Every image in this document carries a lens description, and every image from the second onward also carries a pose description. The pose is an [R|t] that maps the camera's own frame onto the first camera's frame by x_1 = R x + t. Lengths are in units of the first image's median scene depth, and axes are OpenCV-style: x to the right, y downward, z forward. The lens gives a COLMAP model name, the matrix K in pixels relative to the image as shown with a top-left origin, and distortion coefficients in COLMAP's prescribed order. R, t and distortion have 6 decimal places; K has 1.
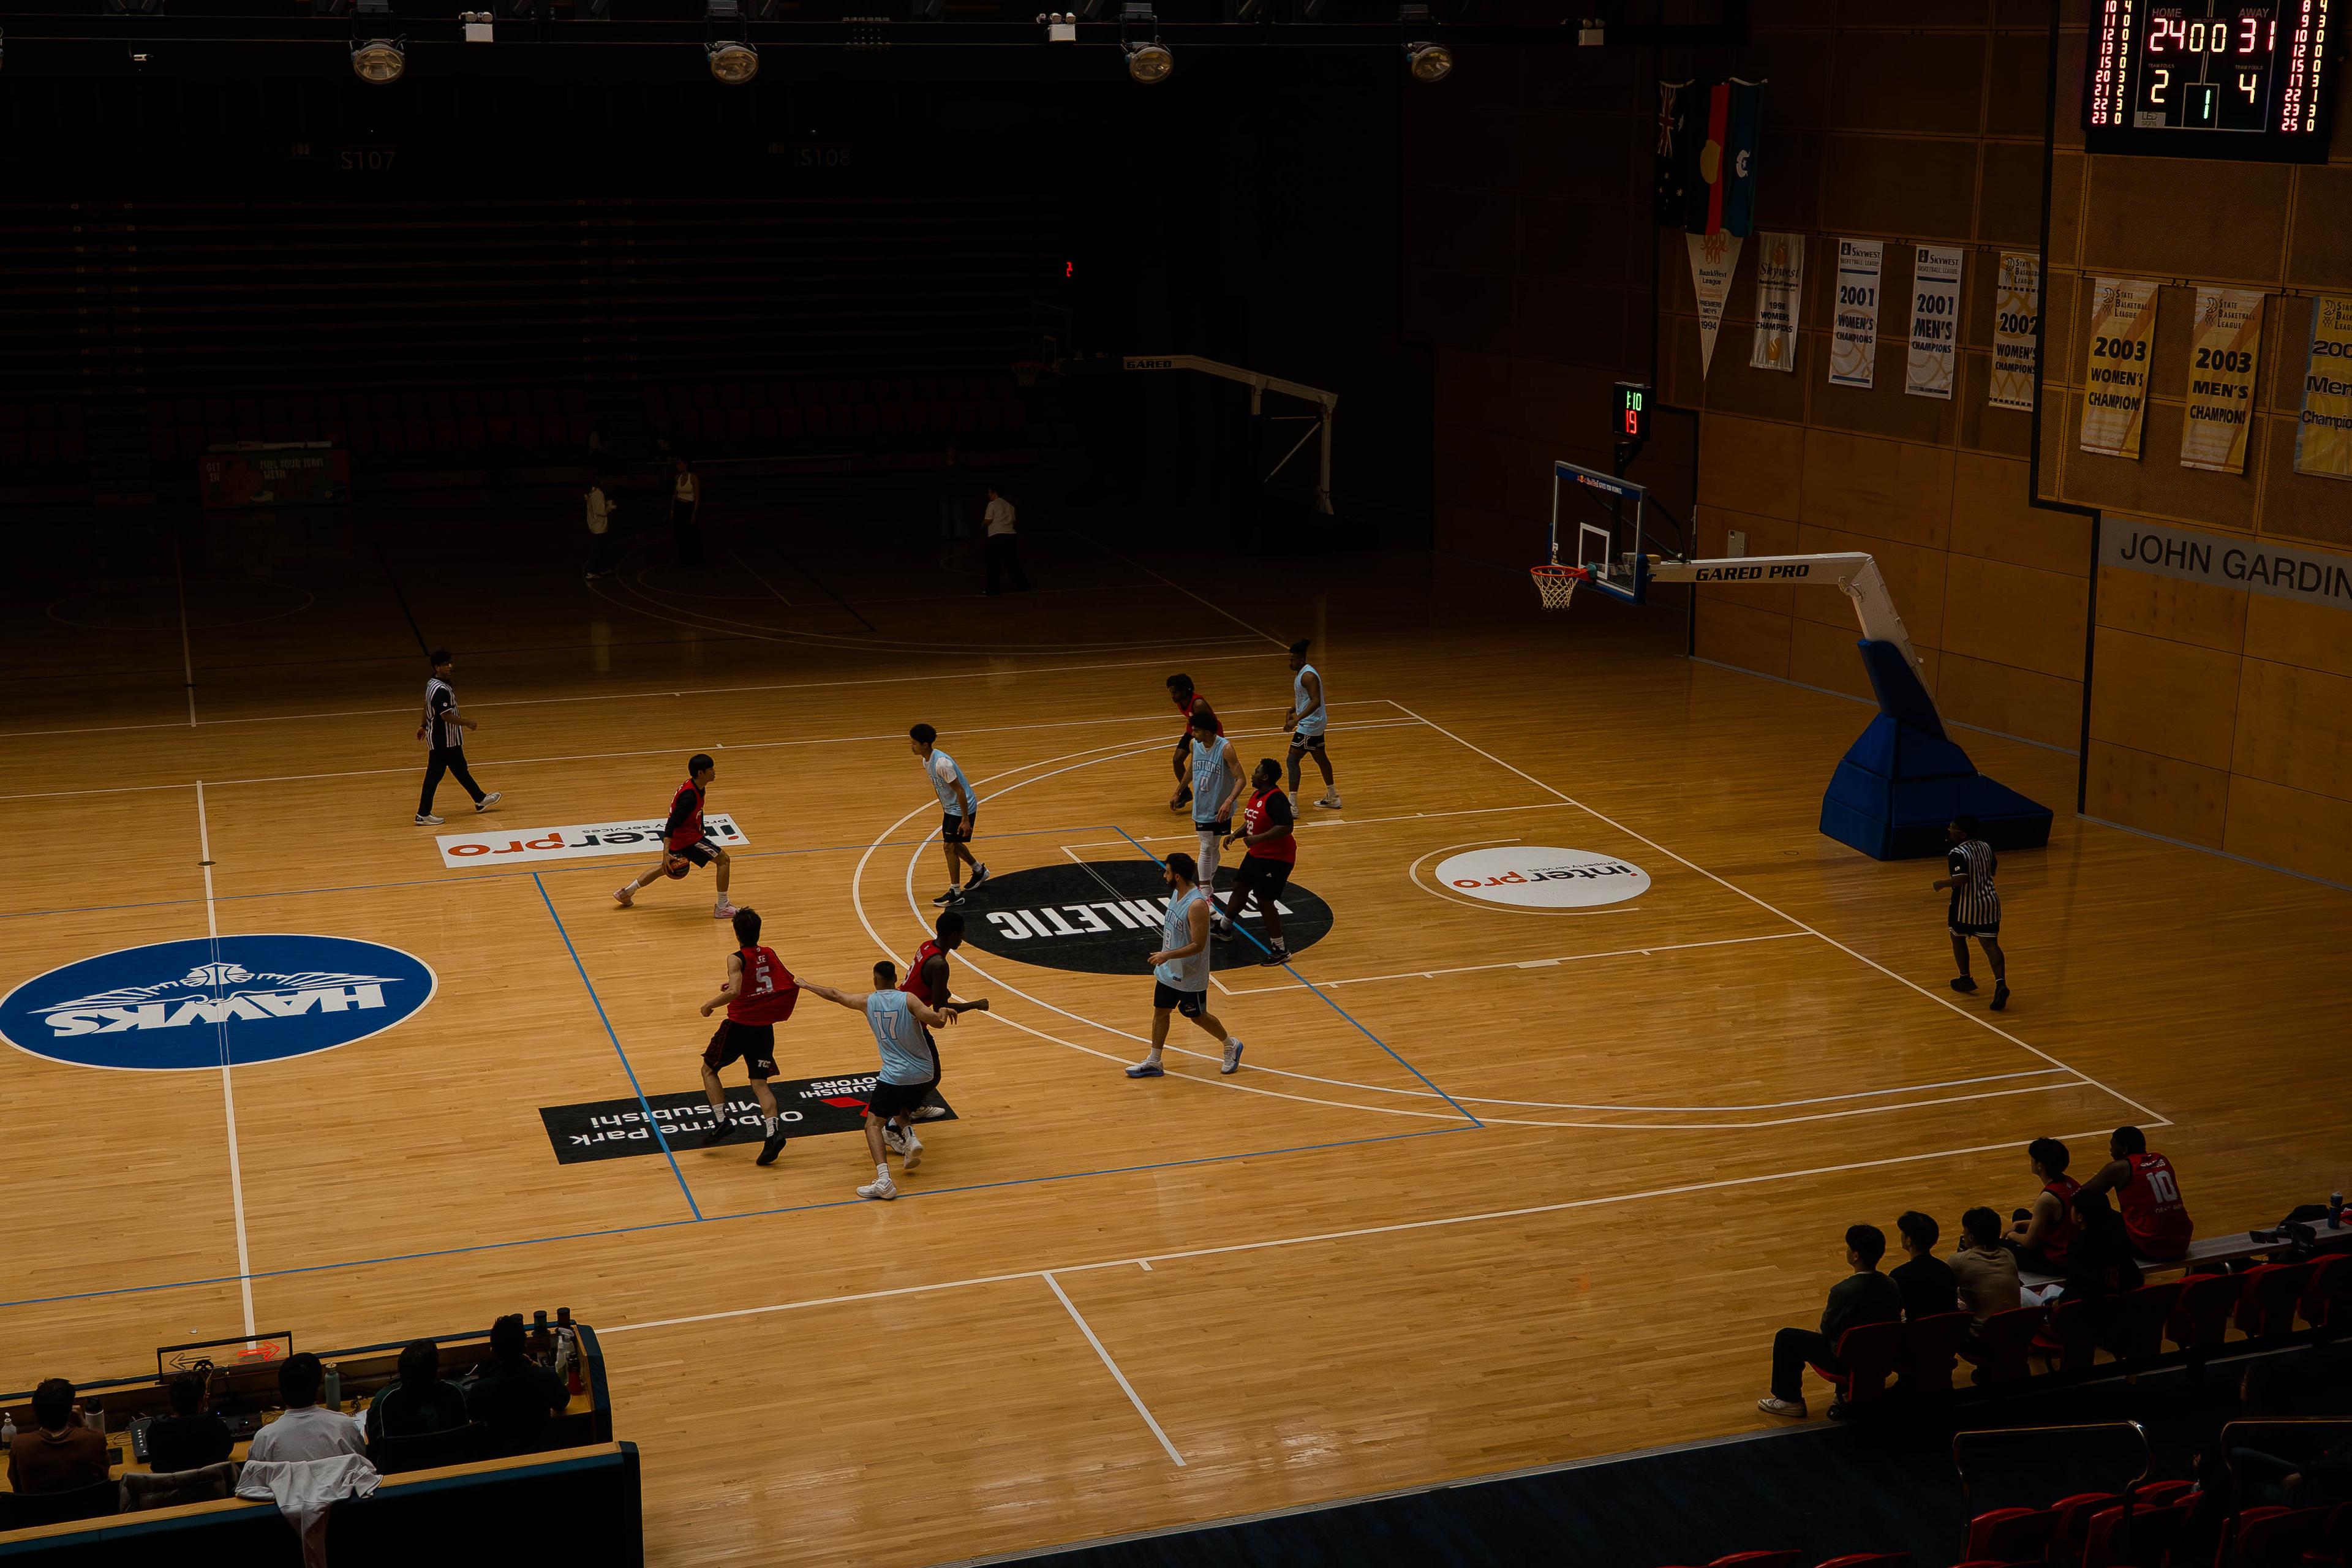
lens RADIAL K [[2852.2, 0, 1176.0], [0, 2852.2, 784.0], [0, 0, 1]] dist [0.006976, 0.039632]
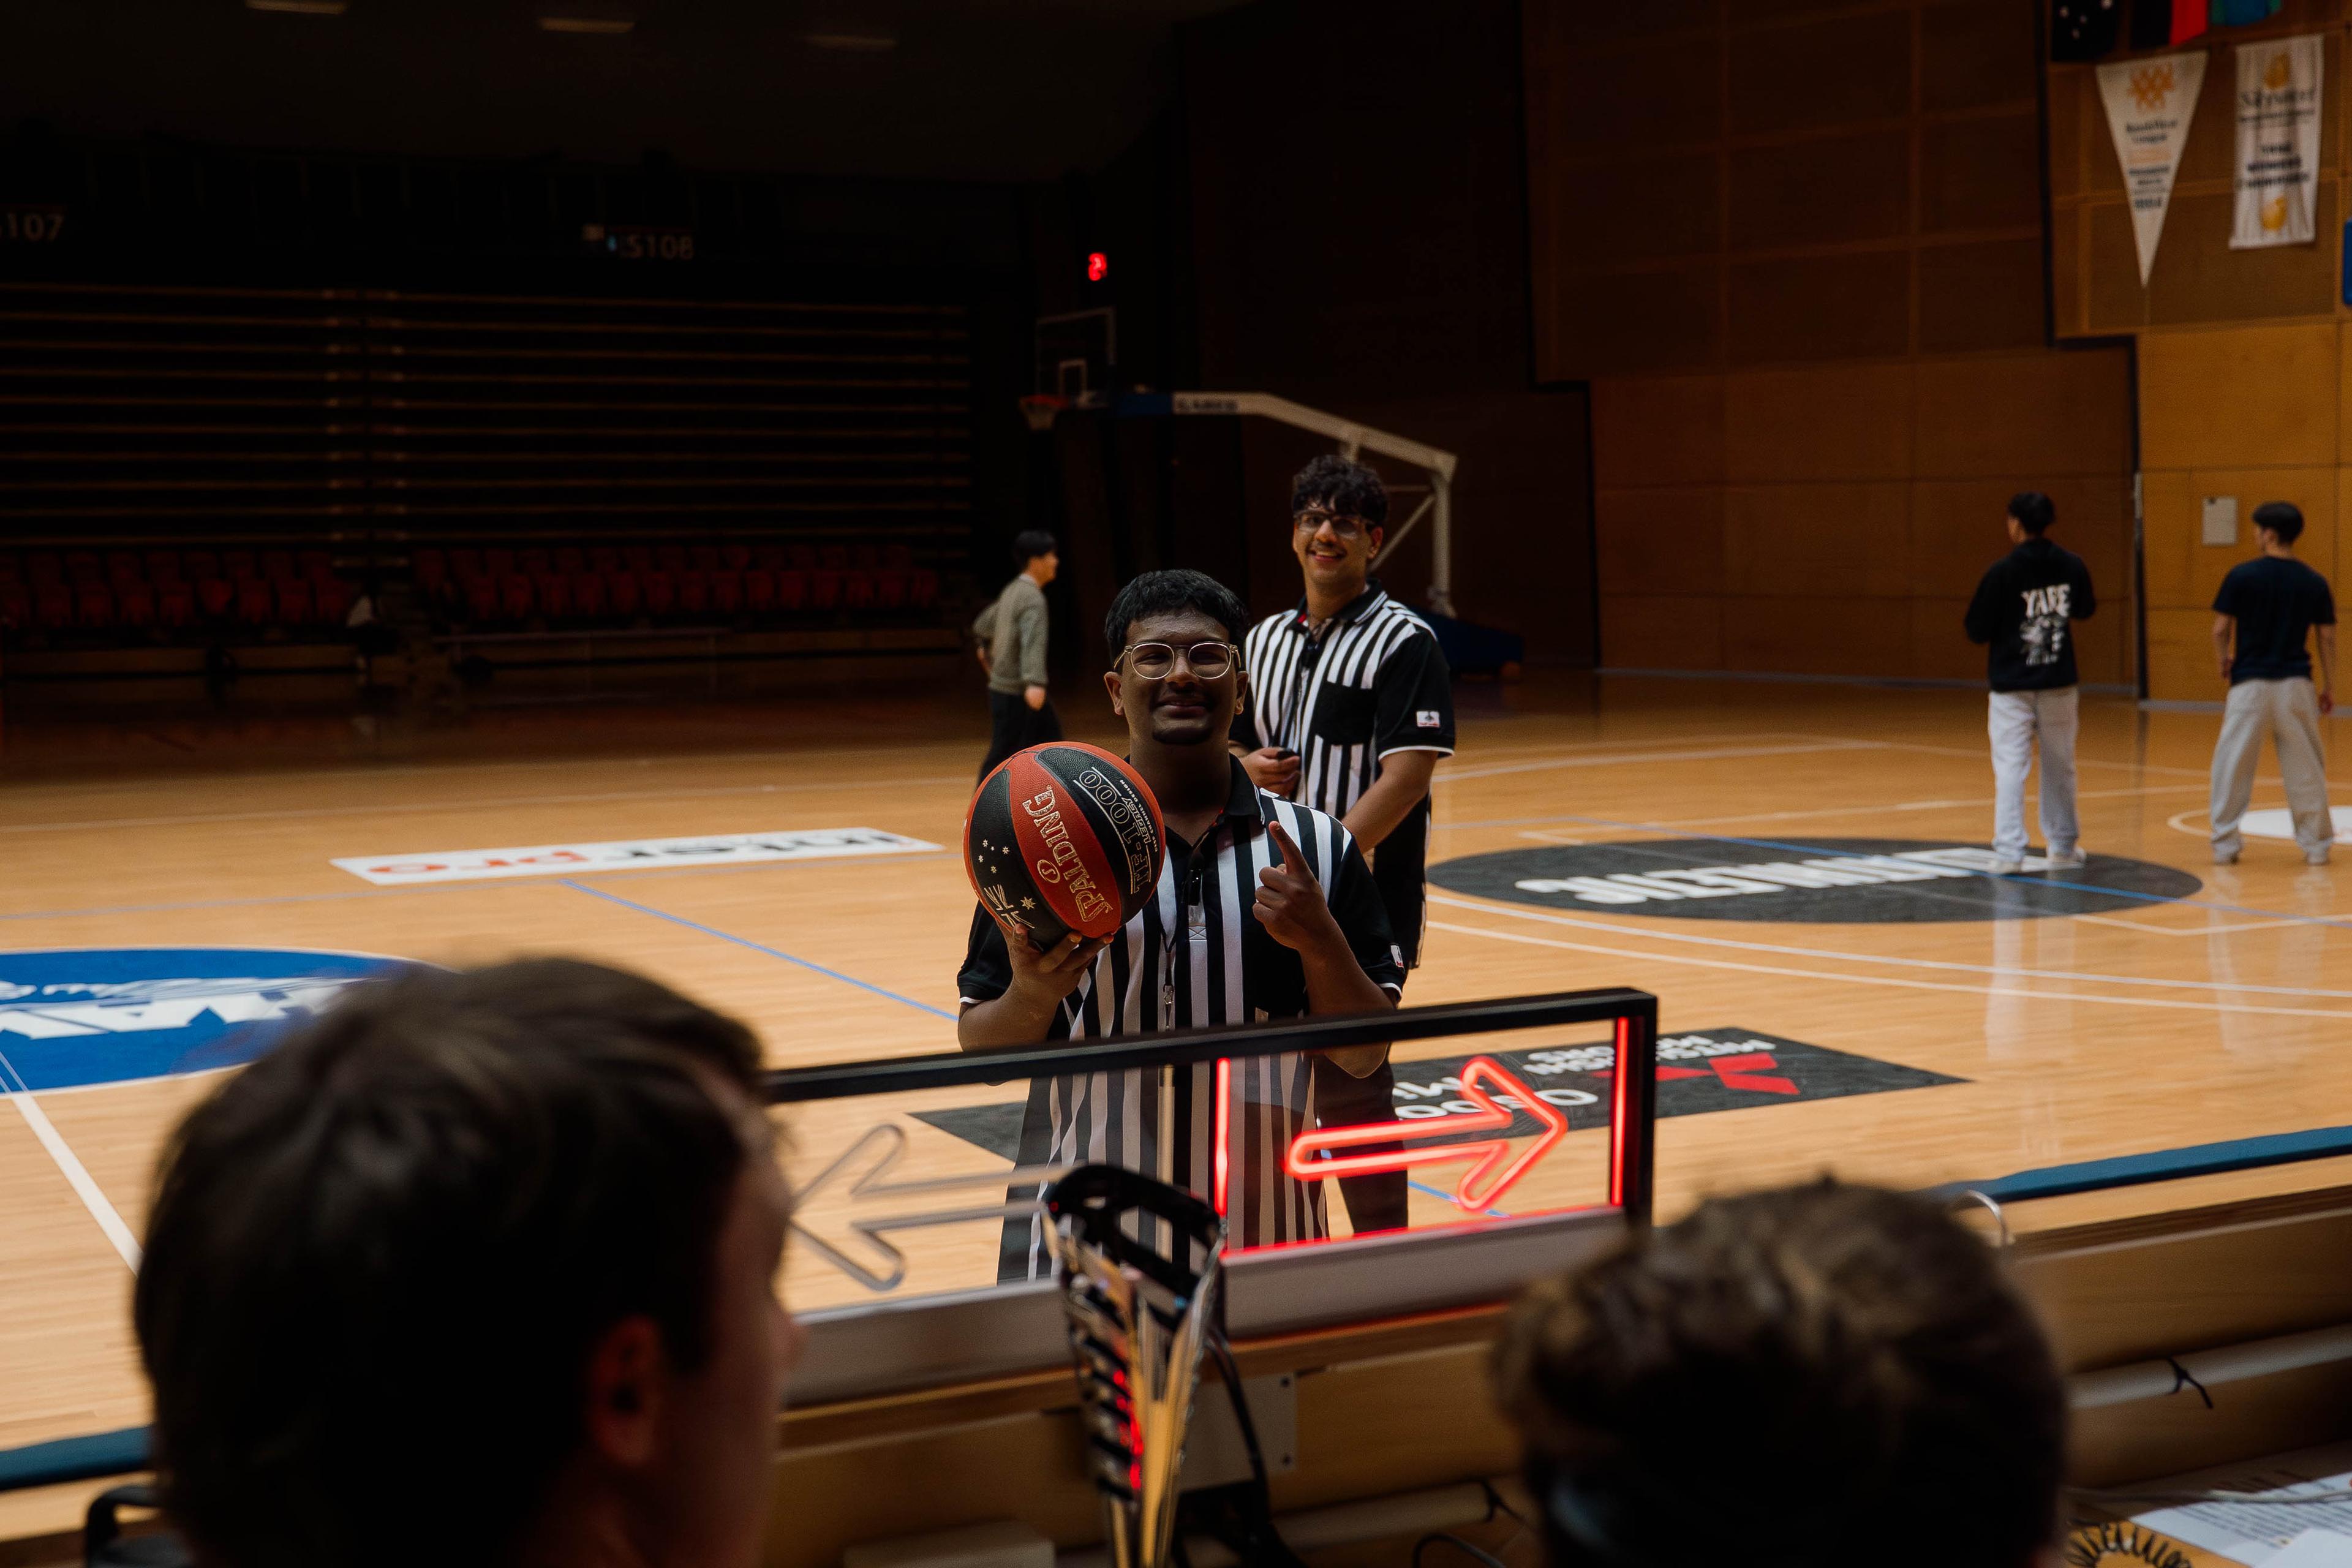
lens RADIAL K [[3066.2, 0, 1219.8], [0, 3066.2, 785.6], [0, 0, 1]] dist [0.018025, 0.028329]
pose [[0.990715, -0.037285, 0.130742, -0.132571], [0.057584, 0.986219, -0.155102, 0.076254], [-0.123157, 0.161190, 0.979209, 0.336565]]
